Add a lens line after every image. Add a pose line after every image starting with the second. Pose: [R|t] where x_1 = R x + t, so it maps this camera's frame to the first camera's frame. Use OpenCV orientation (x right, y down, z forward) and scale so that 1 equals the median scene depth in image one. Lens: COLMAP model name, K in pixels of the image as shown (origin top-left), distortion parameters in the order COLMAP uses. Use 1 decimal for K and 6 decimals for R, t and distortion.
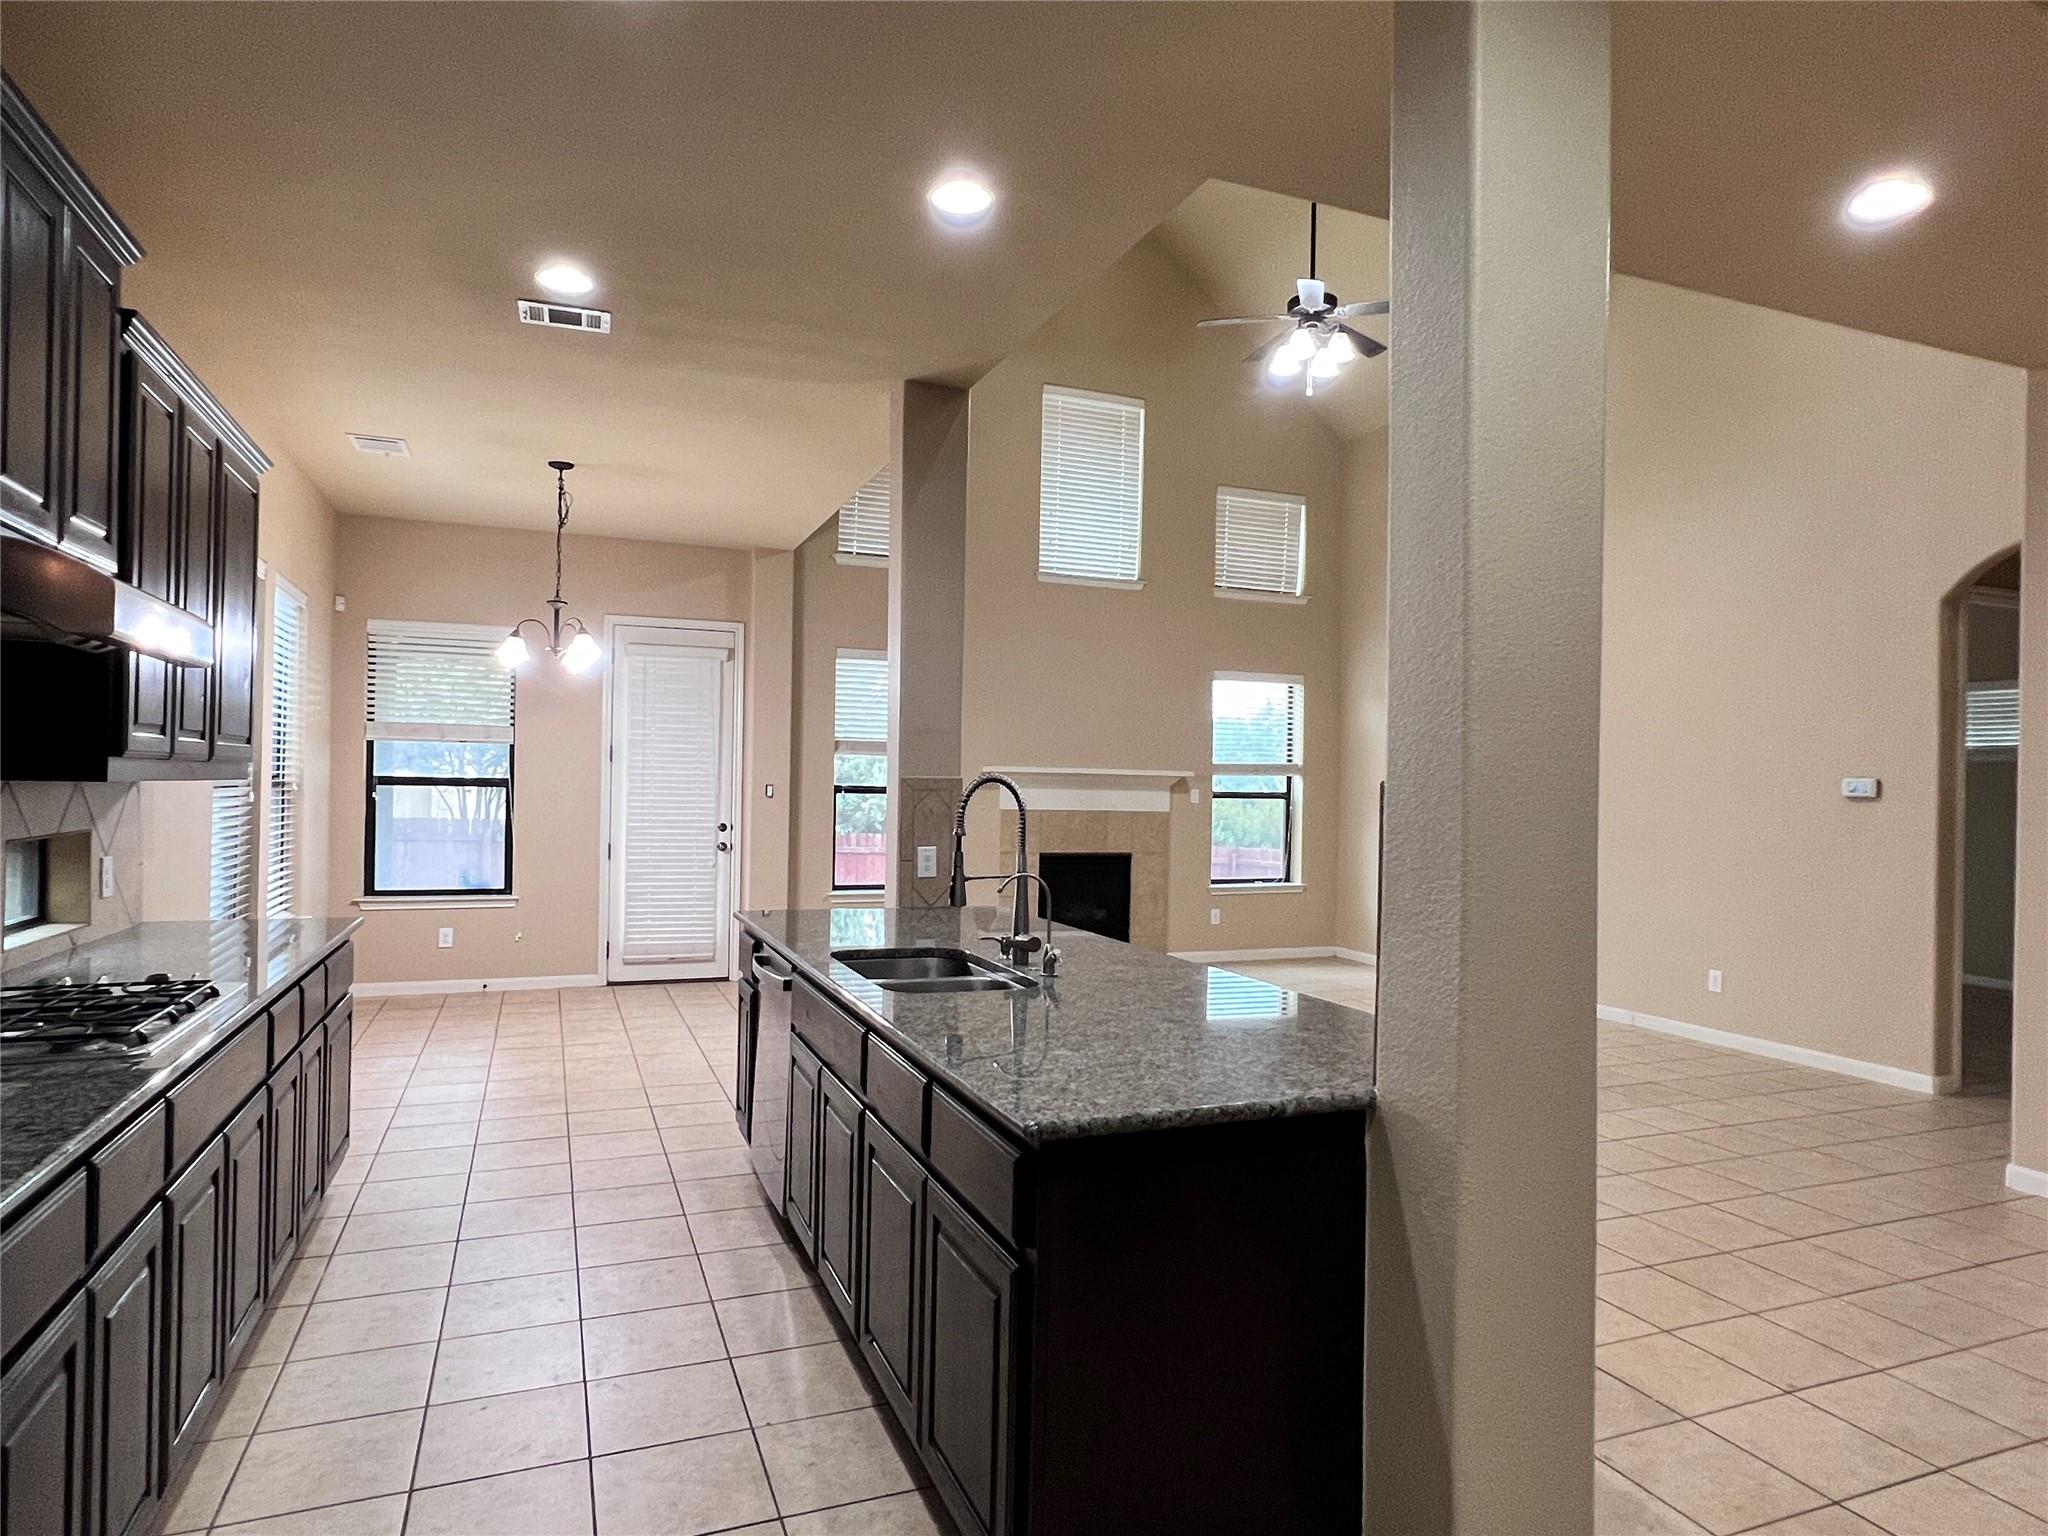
lens RADIAL K [[1178.7, 0, 1019.2], [0, 1178.7, 769.7], [0, 0, 1]] dist [-0.003163, -0.000330]
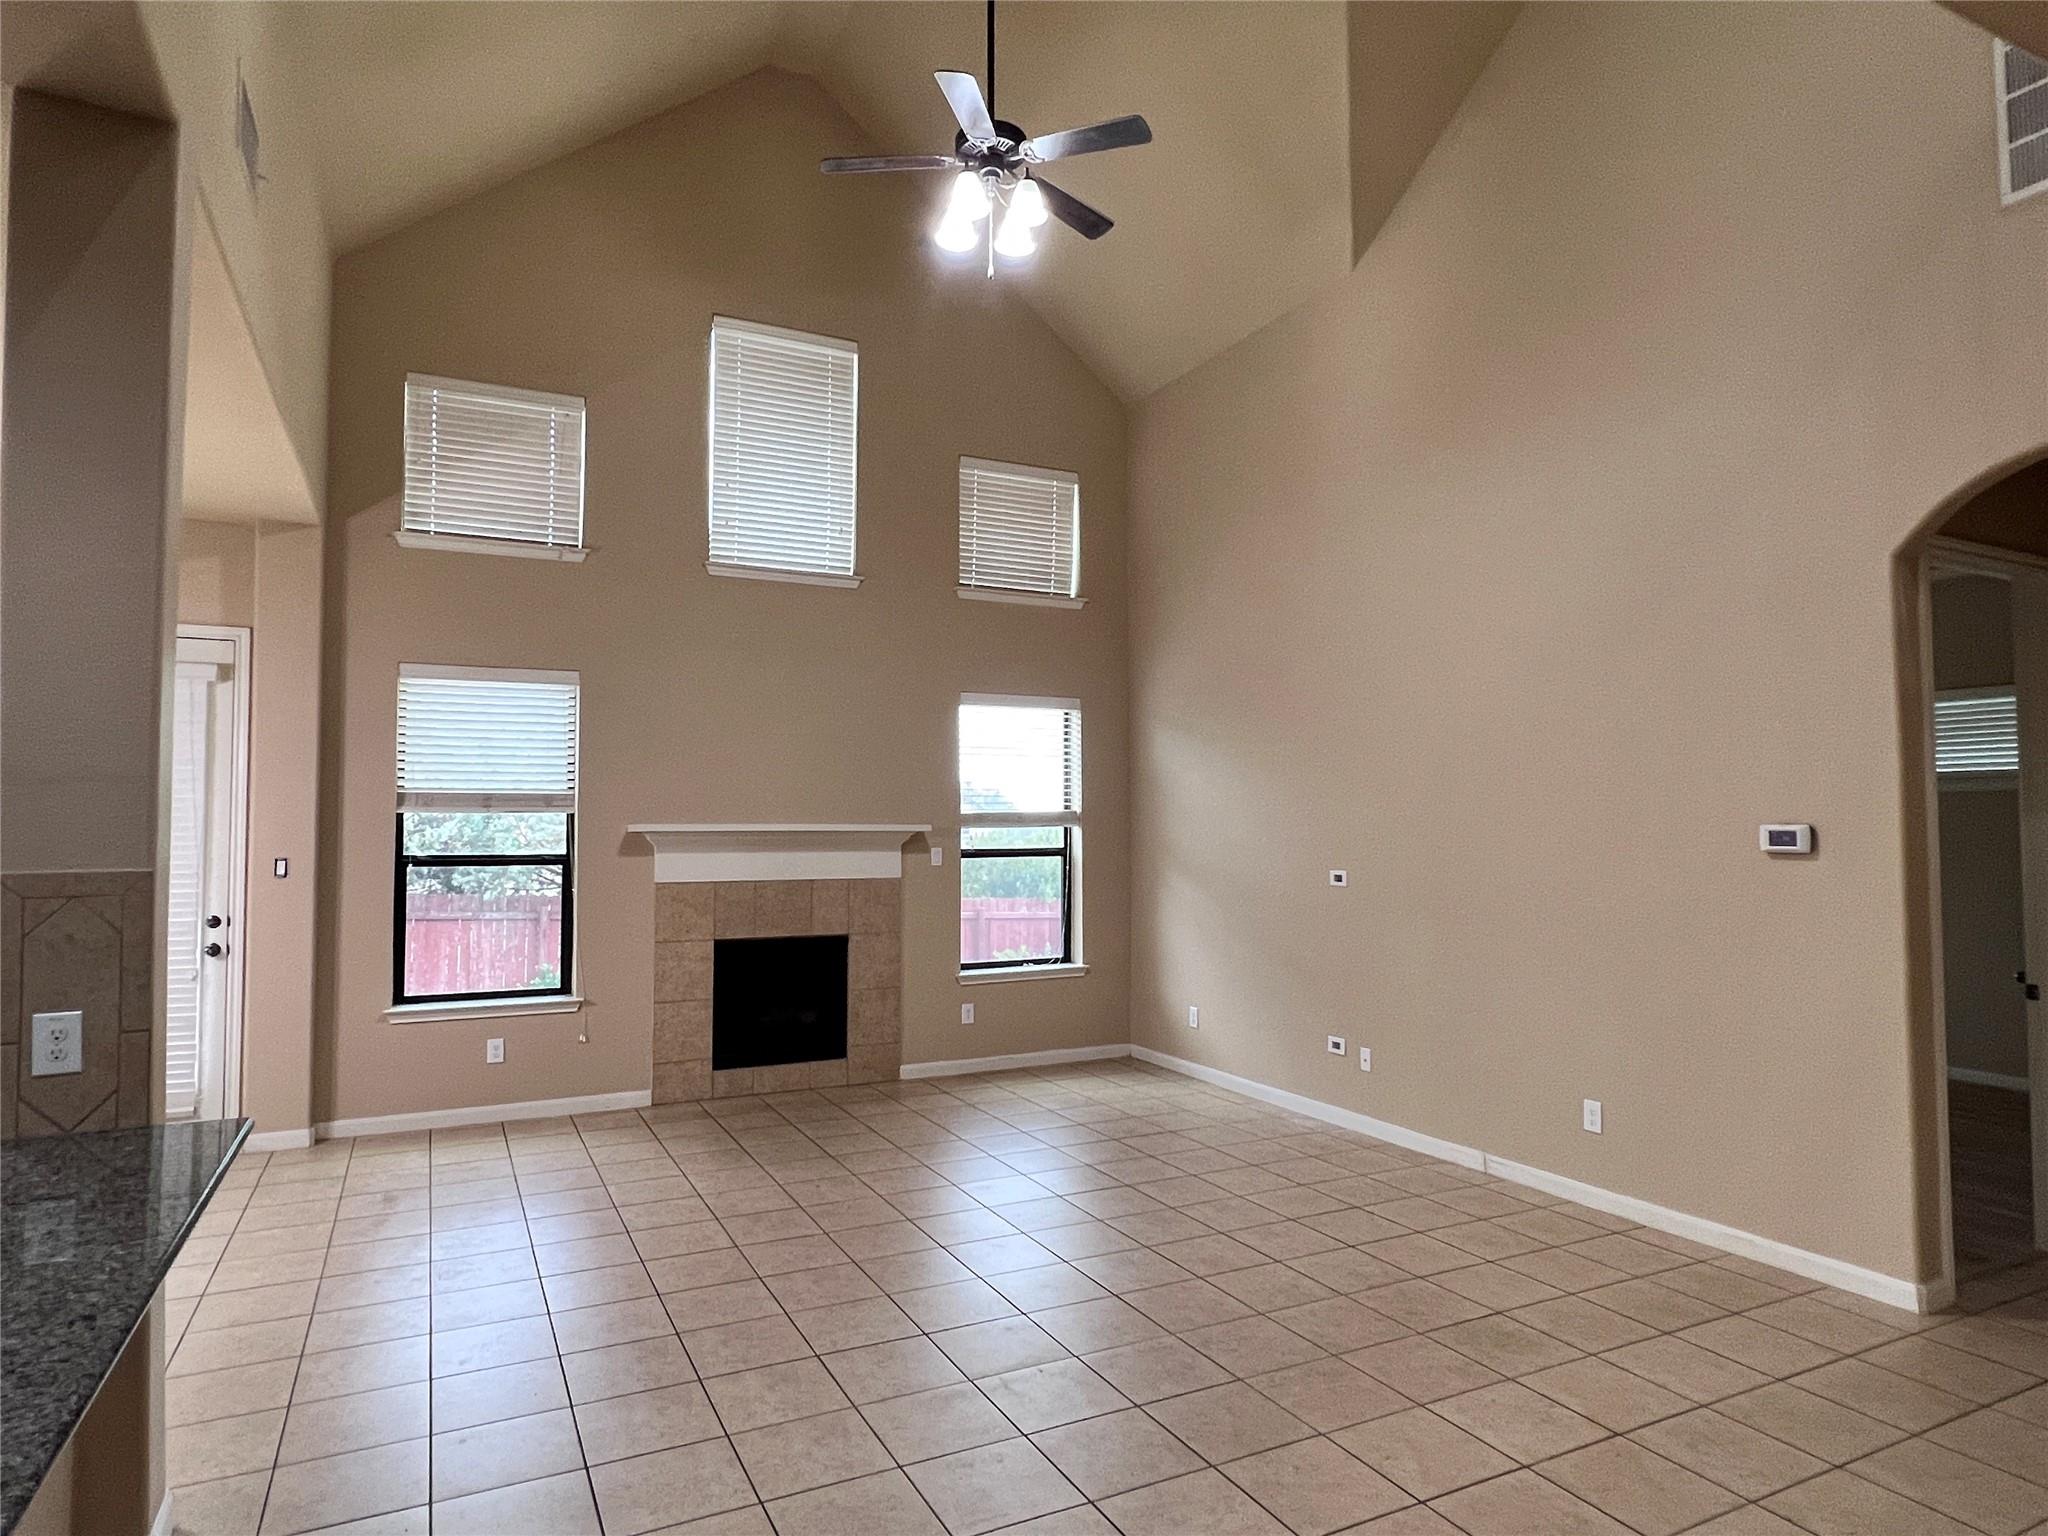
lens RADIAL K [[1178.7, 0, 1026.2], [0, 1178.7, 768.6], [0, 0, 1]] dist [-0.003163, -0.000330]
pose [[0.996090, -0.016639, 0.086759, 0.143030], [0.019877, 0.999133, -0.036594, -0.005367], [-0.086075, 0.038175, 0.995557, 0.233415]]
